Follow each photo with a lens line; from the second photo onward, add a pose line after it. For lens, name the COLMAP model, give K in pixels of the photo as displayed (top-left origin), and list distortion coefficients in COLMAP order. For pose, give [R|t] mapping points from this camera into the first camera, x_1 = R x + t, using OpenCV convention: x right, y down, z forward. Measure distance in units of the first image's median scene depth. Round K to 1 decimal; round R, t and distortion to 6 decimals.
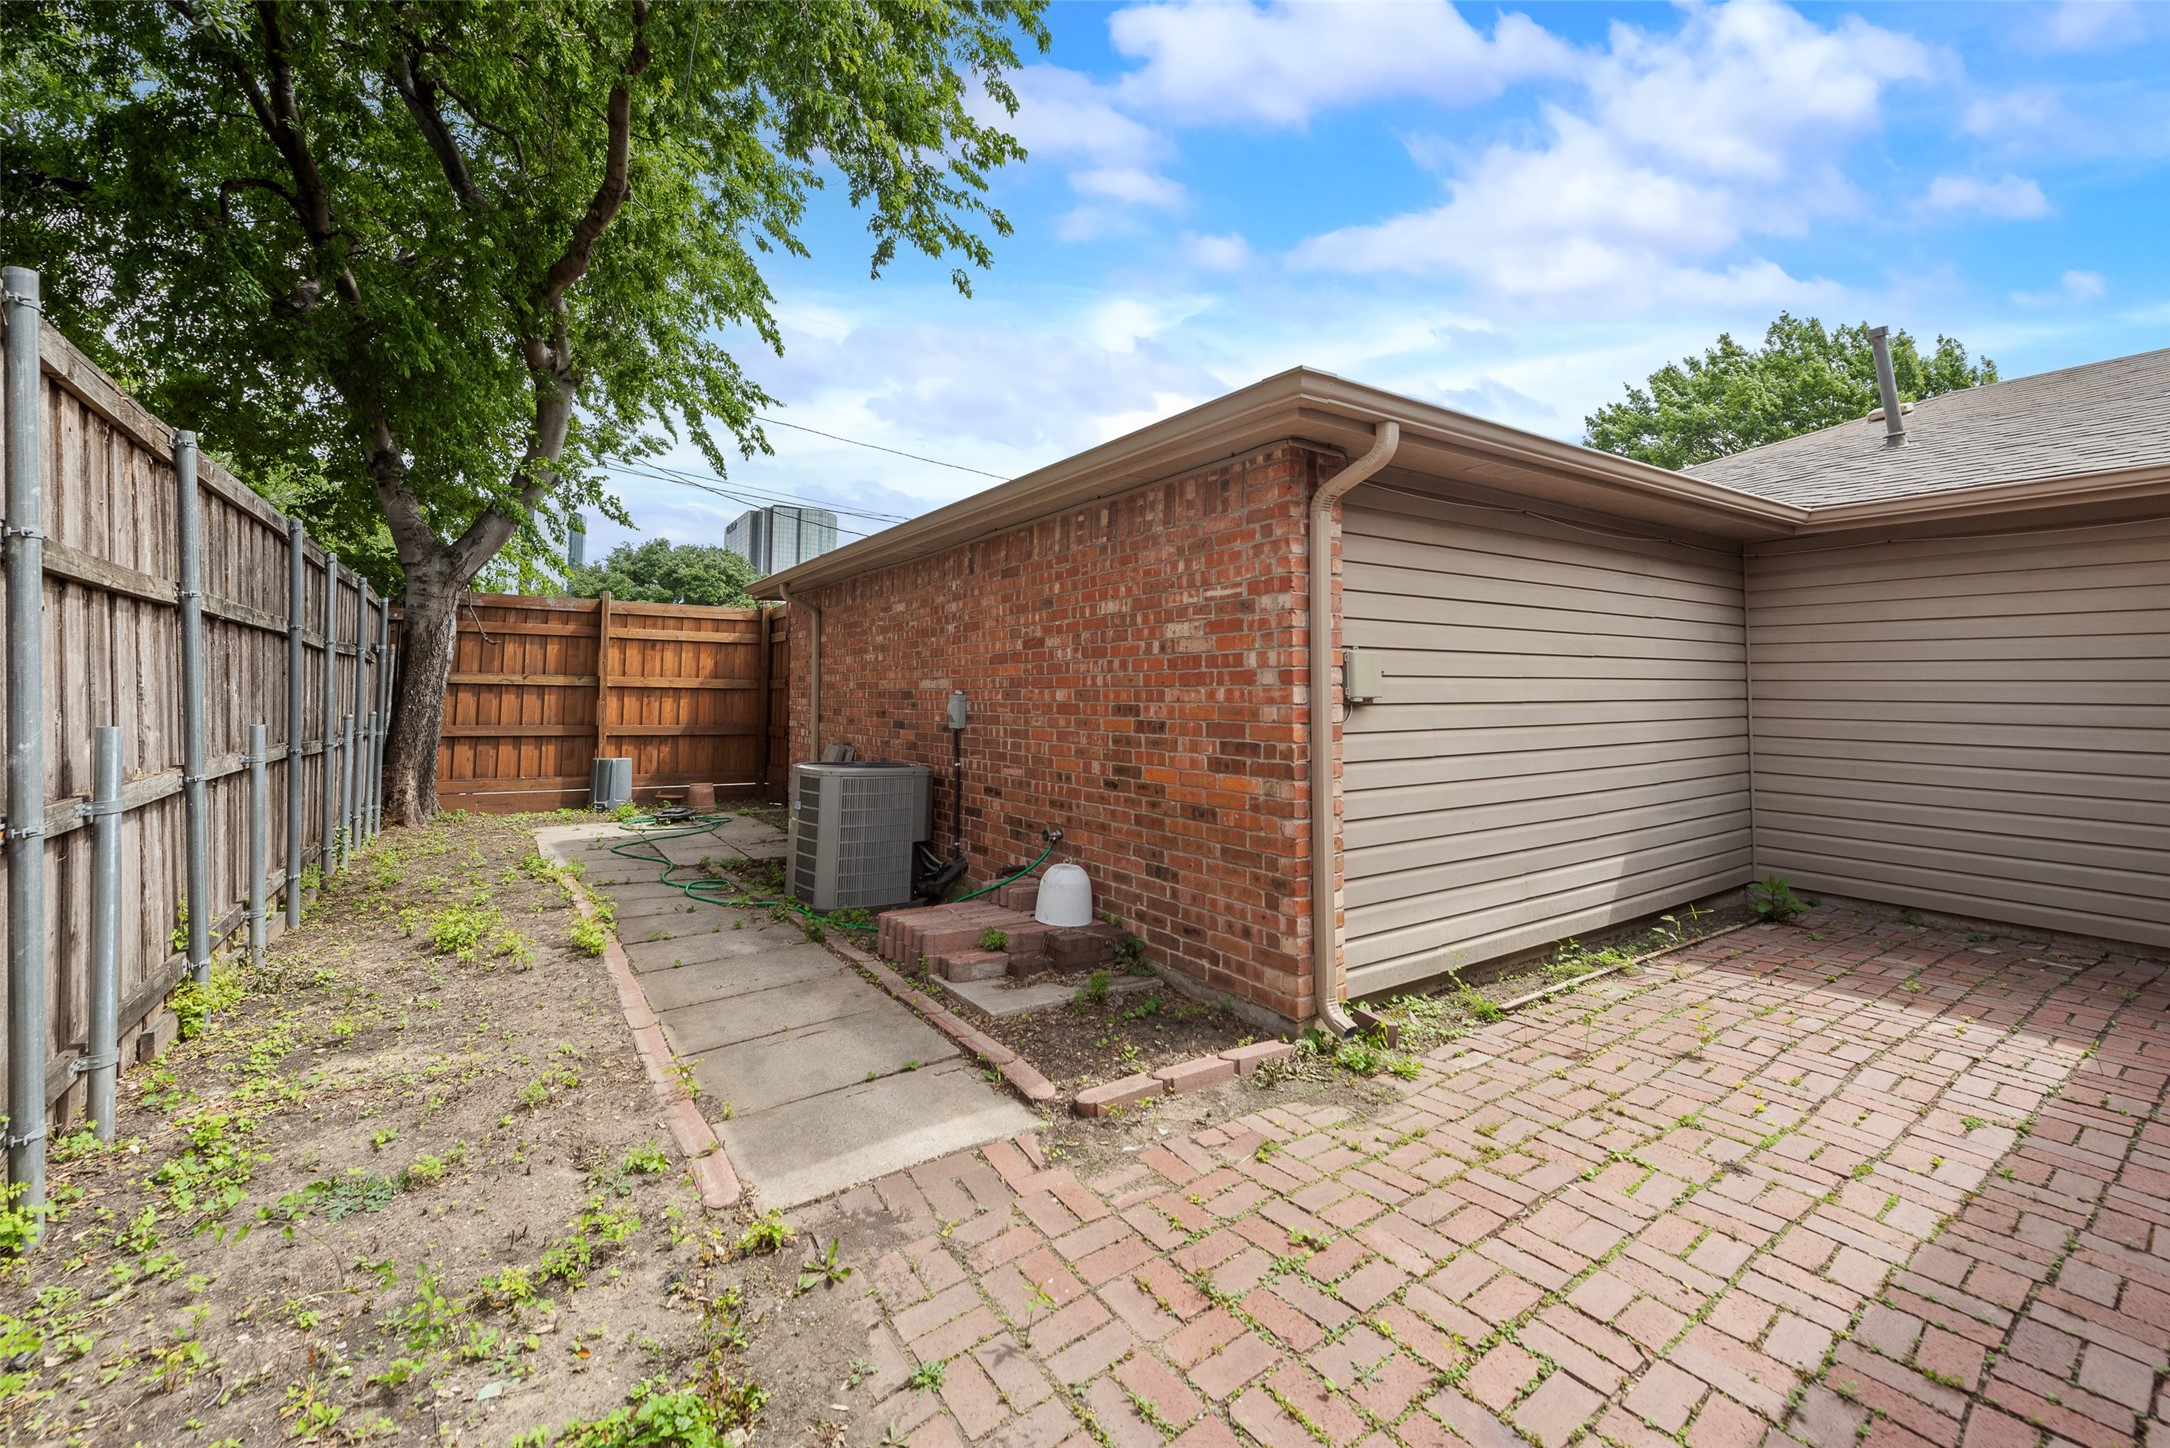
lens RADIAL K [[832.1, 0, 1068.7], [0, 832.1, 708.8], [0, 0, 1]] dist [0.015197, -0.004391]
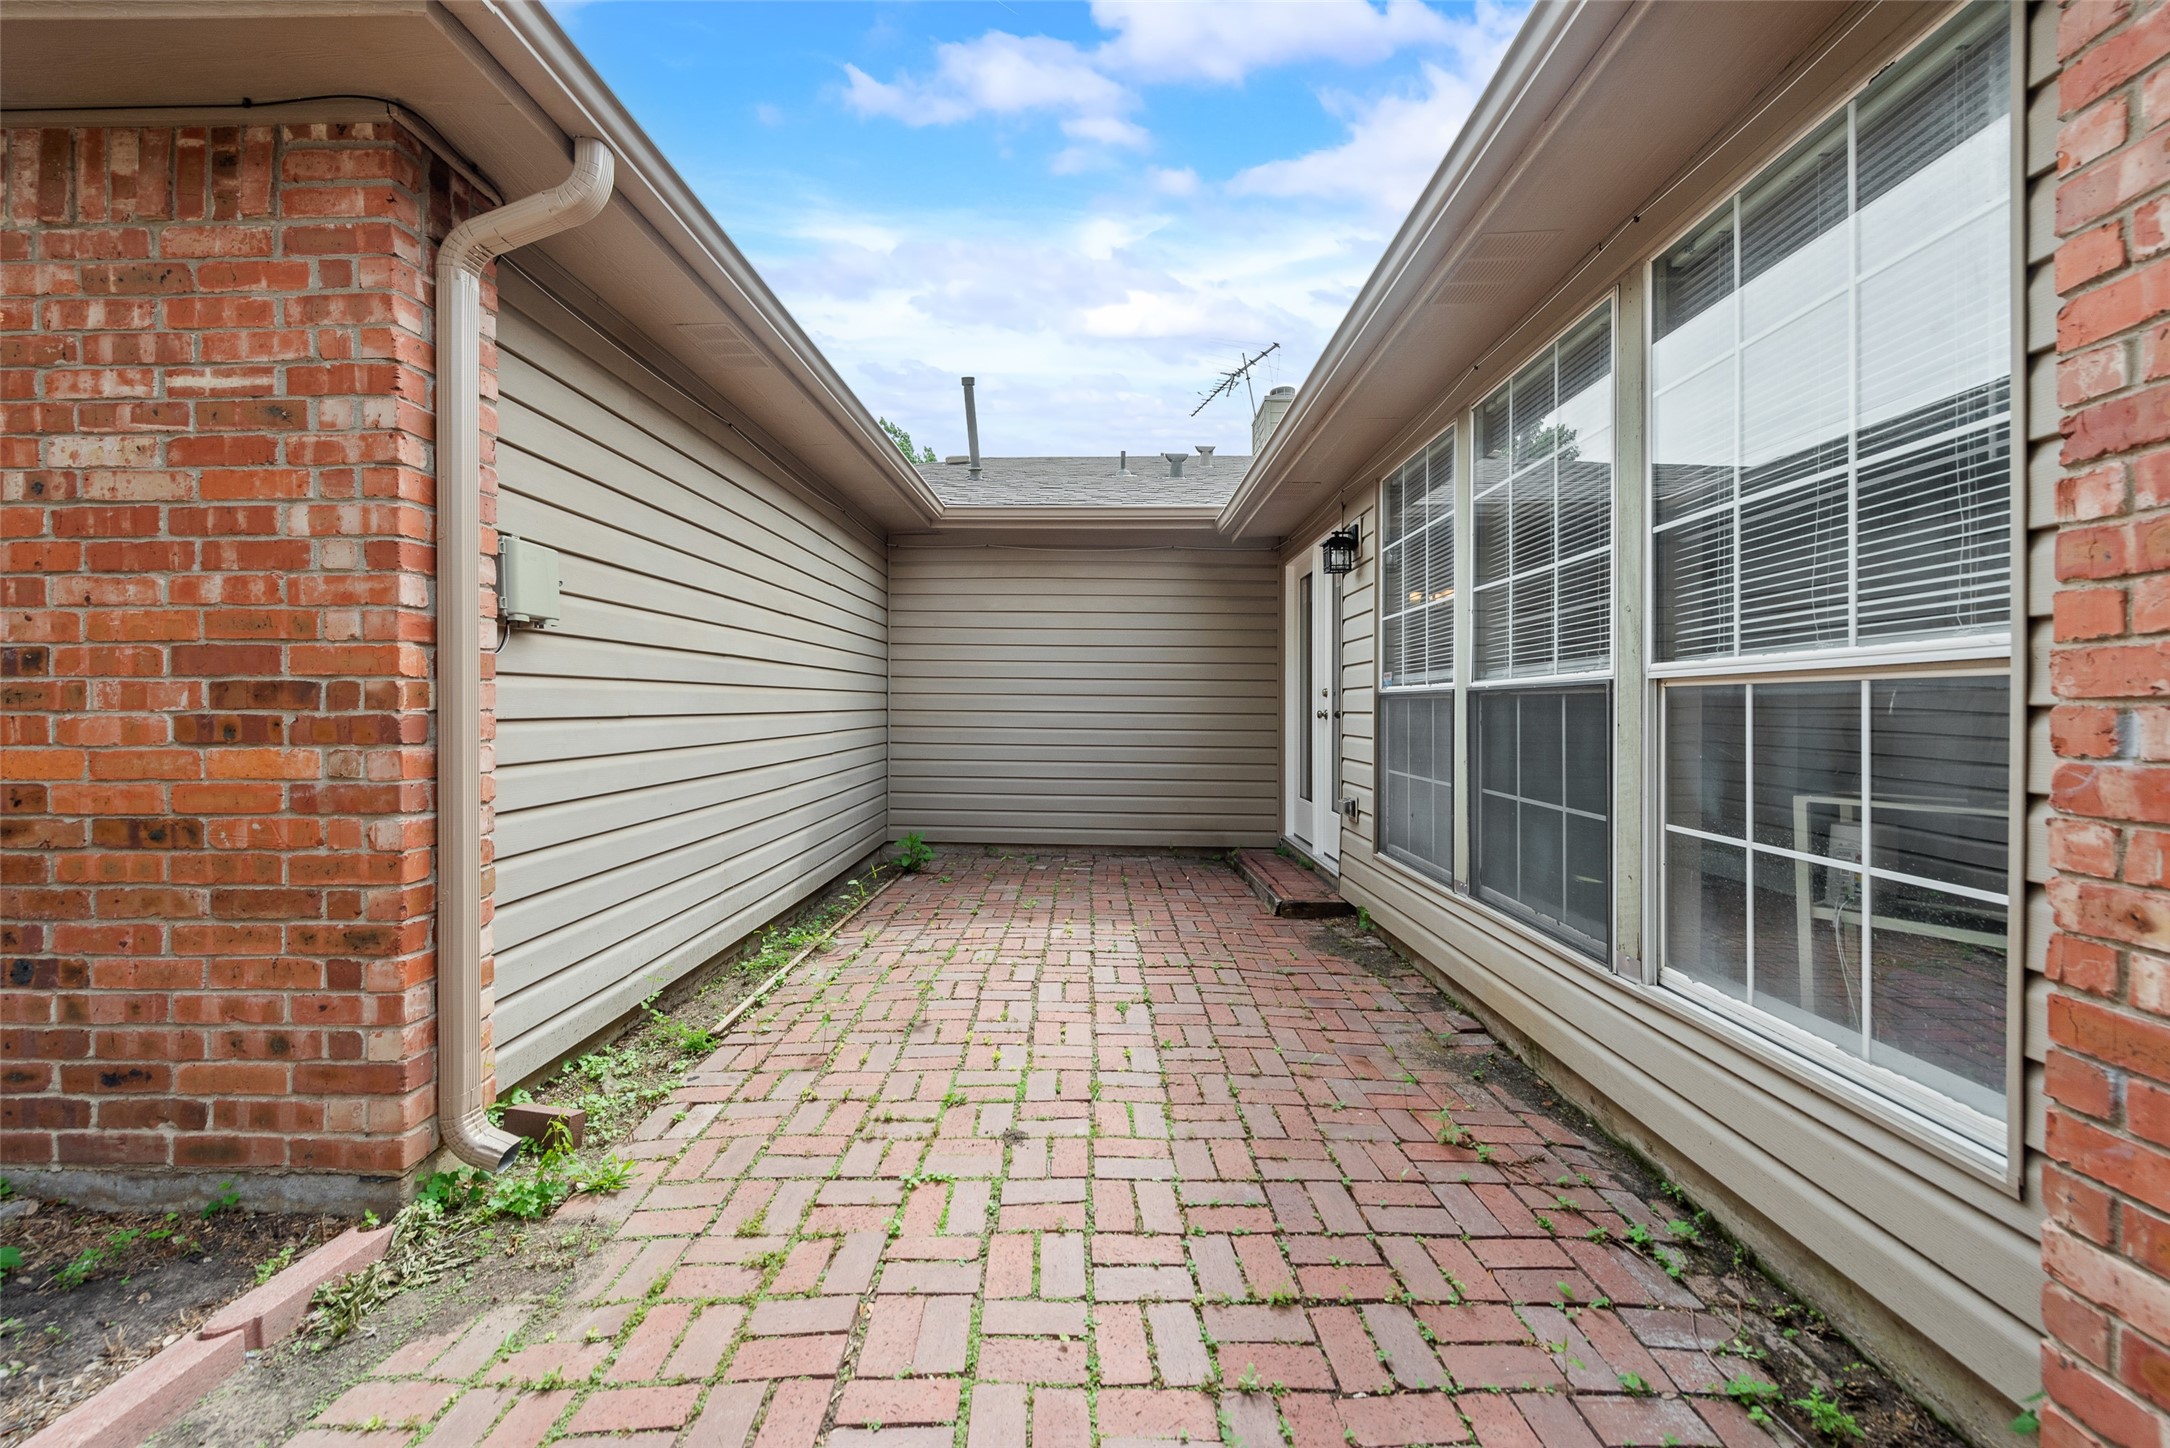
lens RADIAL K [[832.1, 0, 1068.7], [0, 832.1, 708.8], [0, 0, 1]] dist [0.015197, -0.004391]
pose [[0.561936, 0.004138, 0.827170, 0.056220], [0.001620, 0.999980, -0.006103, 0.063236], [-0.827179, 0.004769, 0.561918, 0.304561]]
